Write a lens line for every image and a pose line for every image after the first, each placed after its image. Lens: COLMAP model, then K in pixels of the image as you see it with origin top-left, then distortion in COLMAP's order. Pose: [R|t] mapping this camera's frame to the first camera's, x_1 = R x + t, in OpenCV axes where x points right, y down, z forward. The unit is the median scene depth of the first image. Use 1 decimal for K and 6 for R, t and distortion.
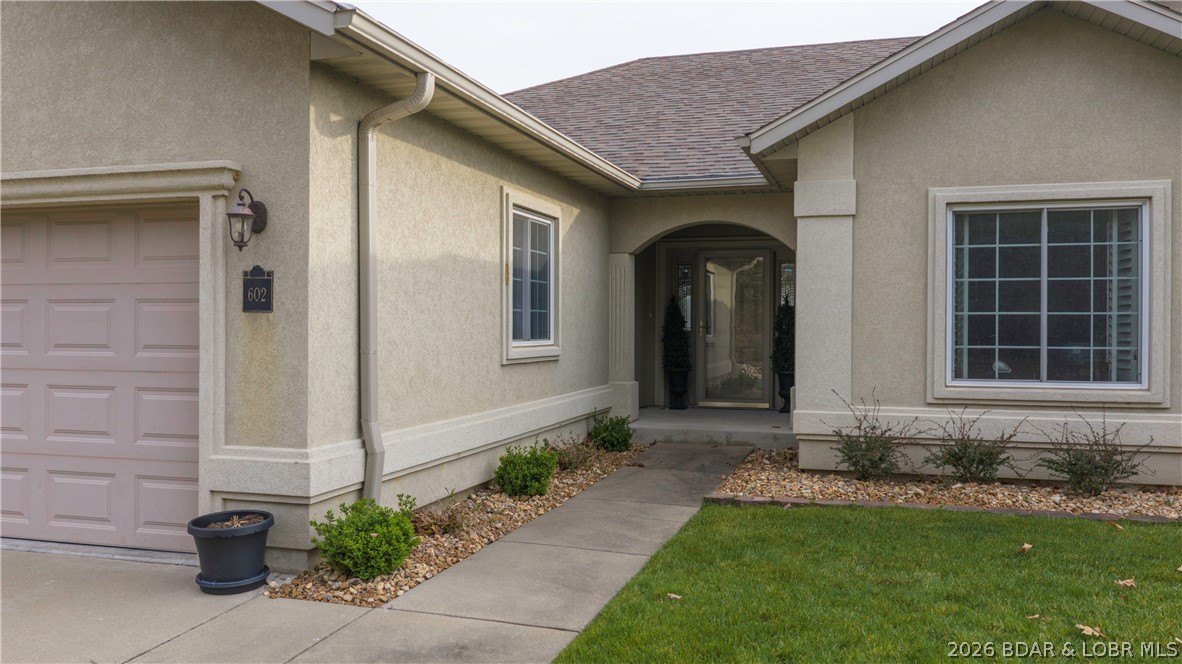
lens RADIAL K [[968.5, 0, 591.0], [0, 968.5, 332.0], [0, 0, 1]] dist [0.036154, -0.071537]
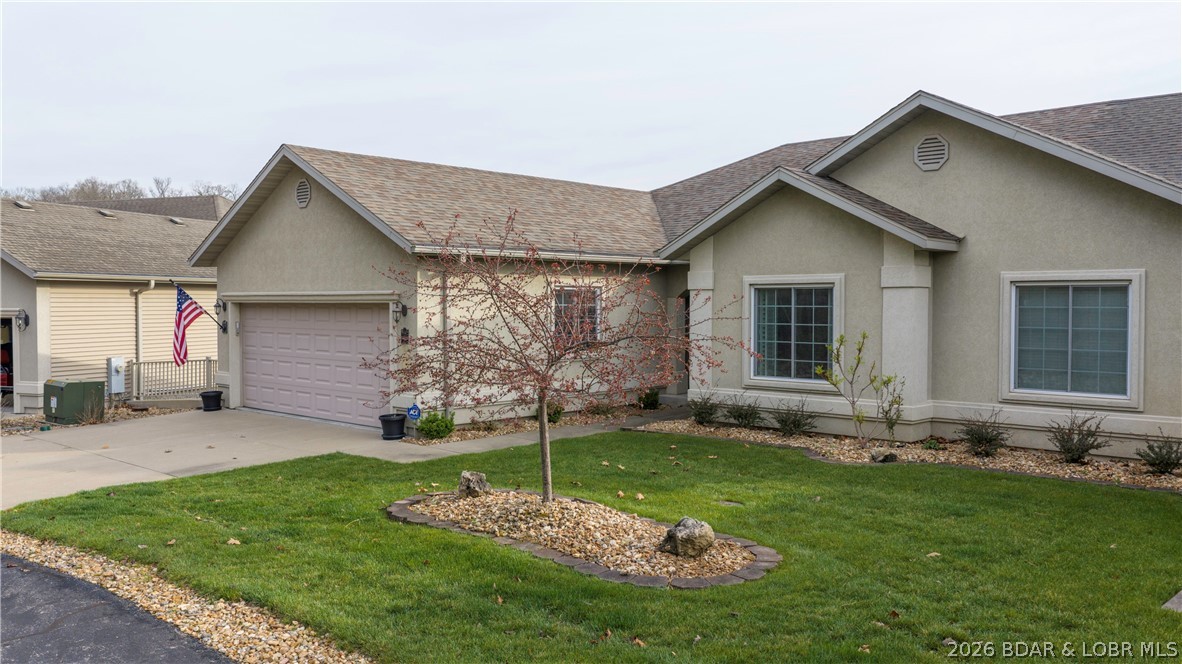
lens RADIAL K [[968.5, 0, 591.0], [0, 968.5, 332.0], [0, 0, 1]] dist [0.036154, -0.071537]
pose [[0.891459, 0.010667, -0.452977, 0.975825], [-0.000864, 0.999761, 0.021843, -0.080921], [0.453101, -0.019081, 0.891255, -0.872190]]
